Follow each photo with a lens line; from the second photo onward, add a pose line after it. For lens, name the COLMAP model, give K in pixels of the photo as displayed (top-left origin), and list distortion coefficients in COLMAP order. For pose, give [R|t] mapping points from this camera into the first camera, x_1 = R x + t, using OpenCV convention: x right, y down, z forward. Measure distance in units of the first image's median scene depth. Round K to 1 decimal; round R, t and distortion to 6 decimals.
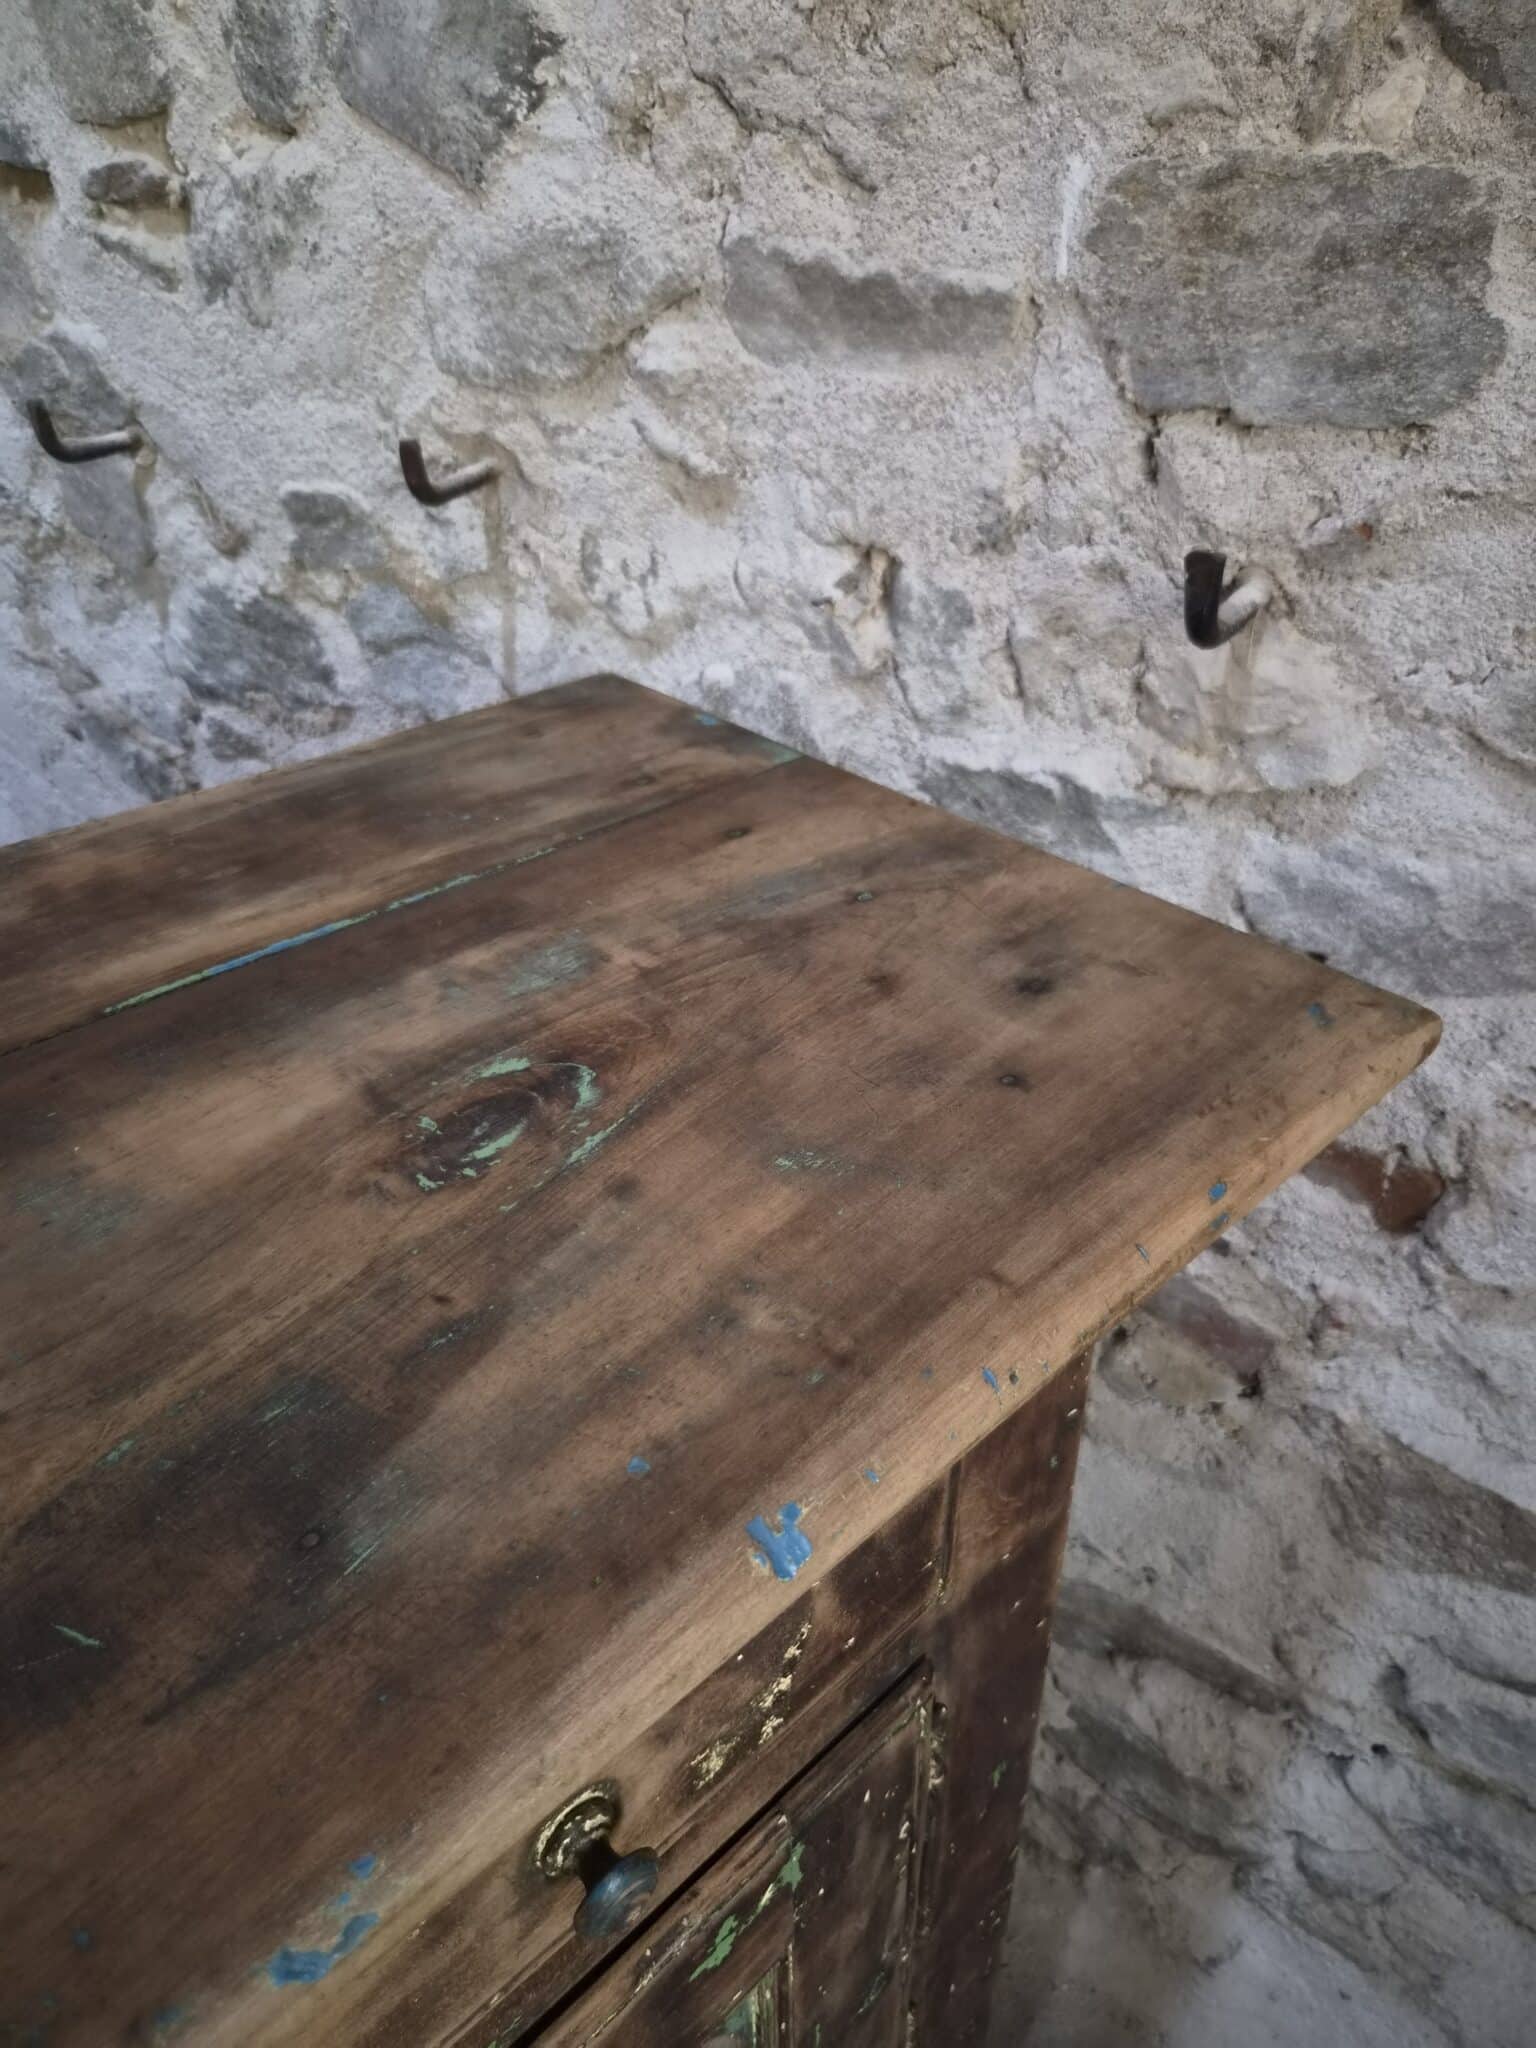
lens RADIAL K [[1387.3, 0, 784.5], [0, 1387.3, 1019.8], [0, 0, 1]] dist [0.059310, -0.050583]
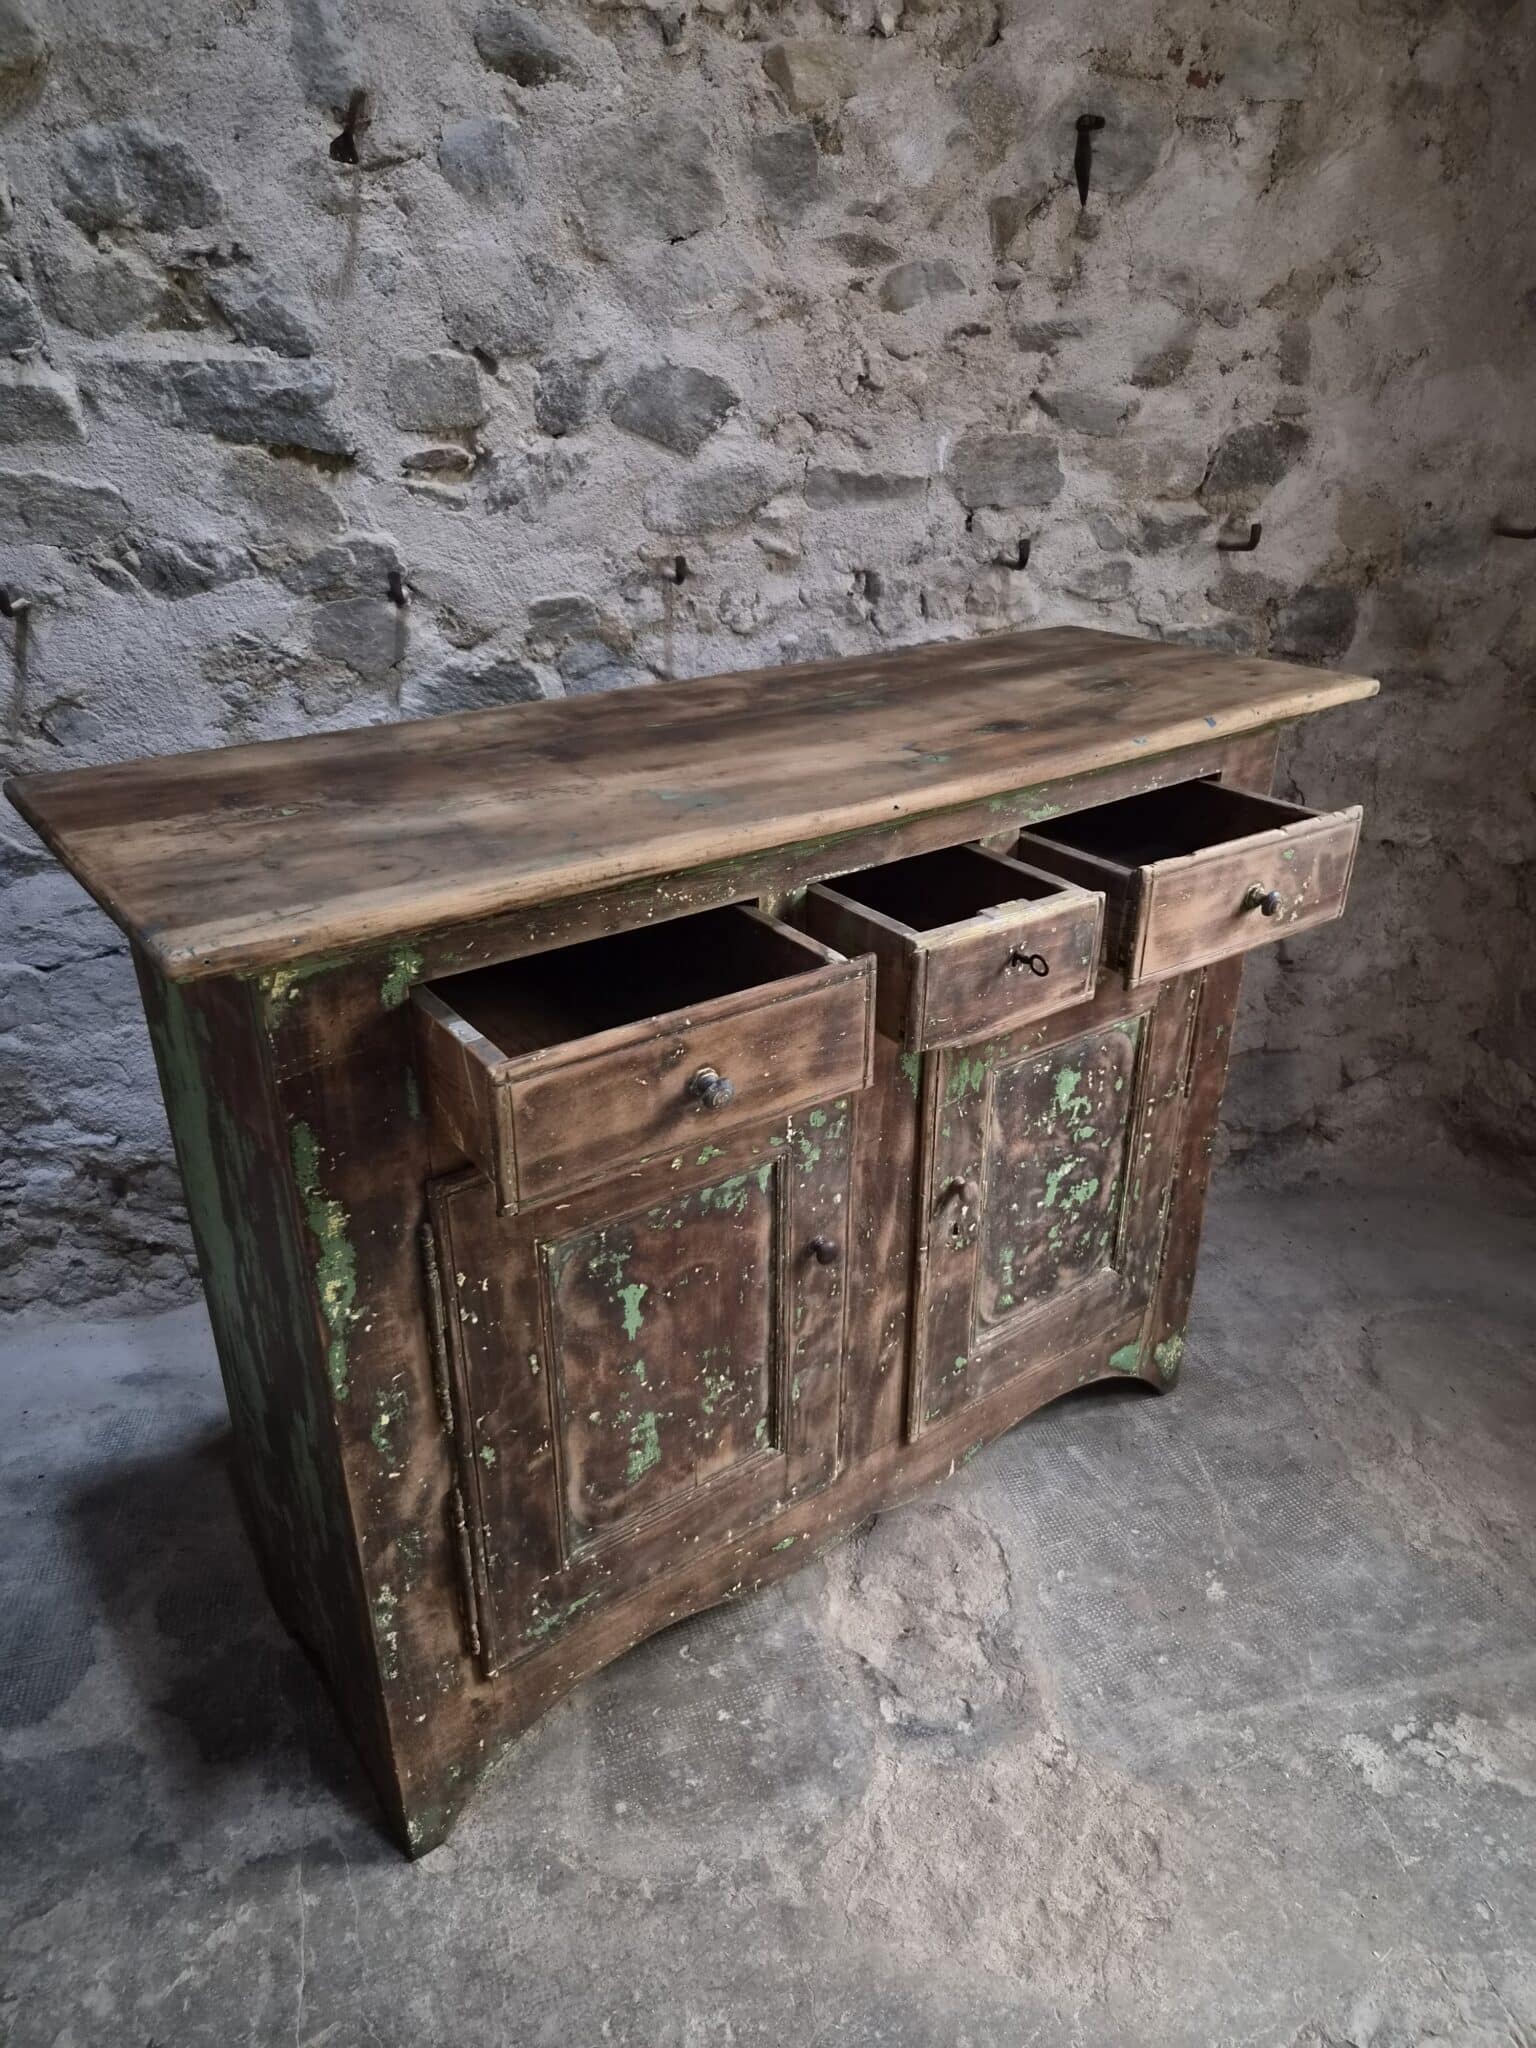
lens RADIAL K [[1387.3, 0, 795.3], [0, 1387.3, 1030.8], [0, 0, 1]] dist [0.059310, -0.050583]
pose [[0.681538, -0.304736, 0.665314, -2.071509], [0.396372, 0.917977, 0.014426, 0.382495], [-0.615139, 0.253879, 0.746424, -0.700959]]
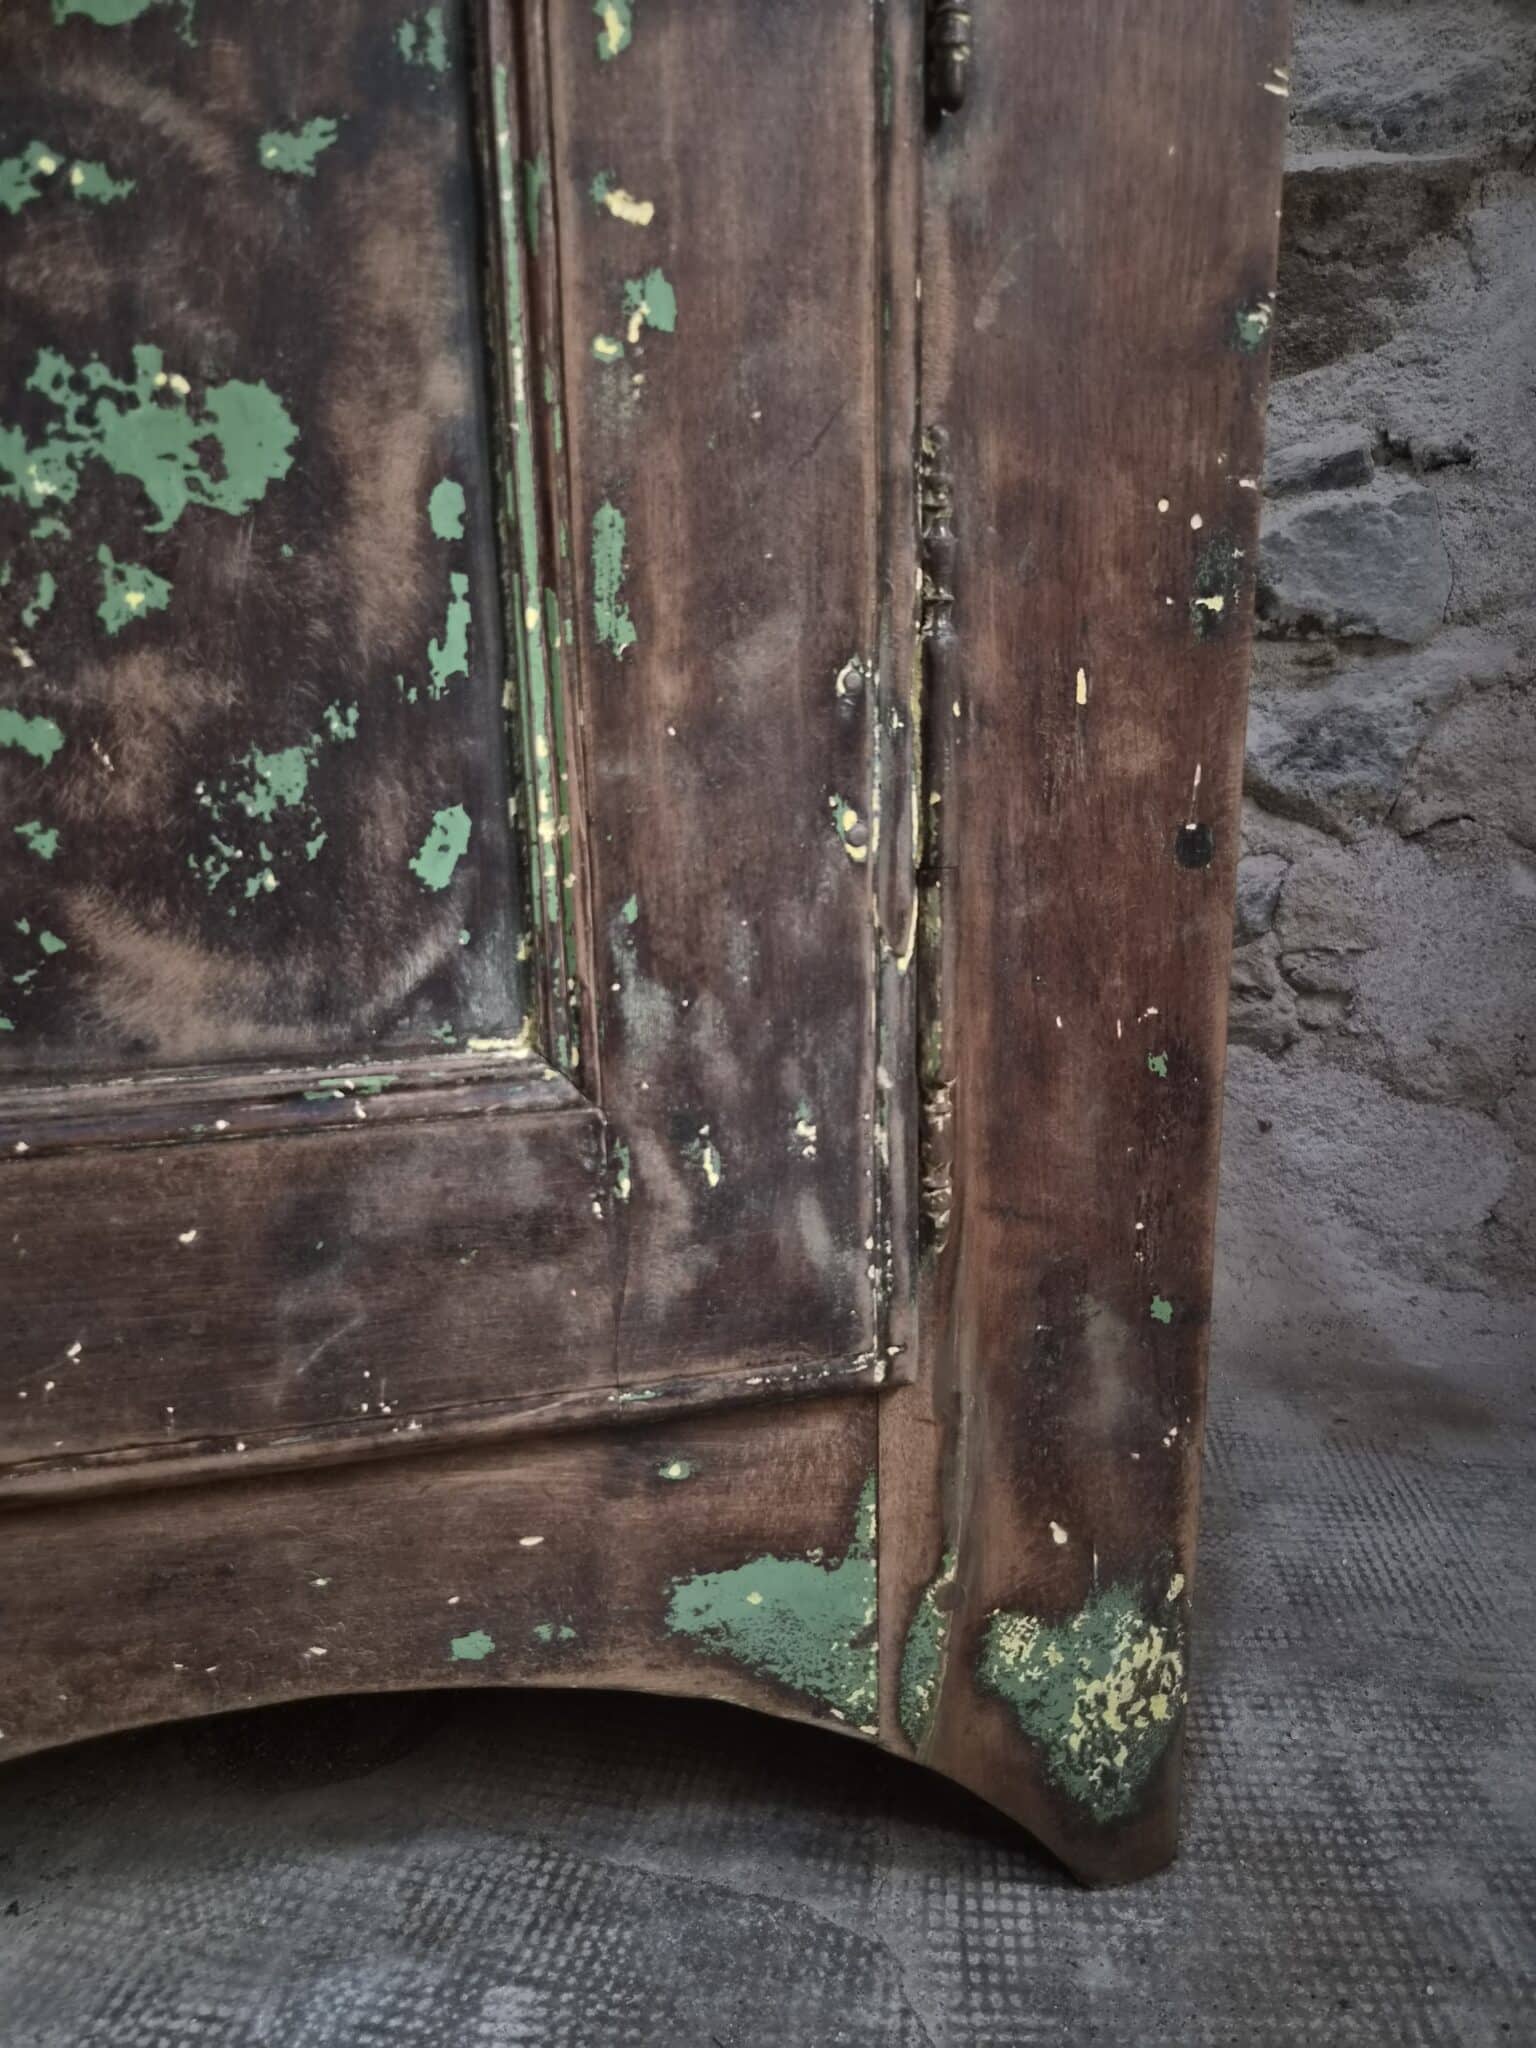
lens RADIAL K [[1387.3, 0, 778.0], [0, 1387.3, 1046.9], [0, 0, 1]] dist [0.059310, -0.050583]
pose [[0.923339, -0.092776, 0.372608, -0.275066], [0.217301, 0.926290, -0.307842, 1.193237], [-0.316583, 0.365211, 0.875441, 0.455231]]
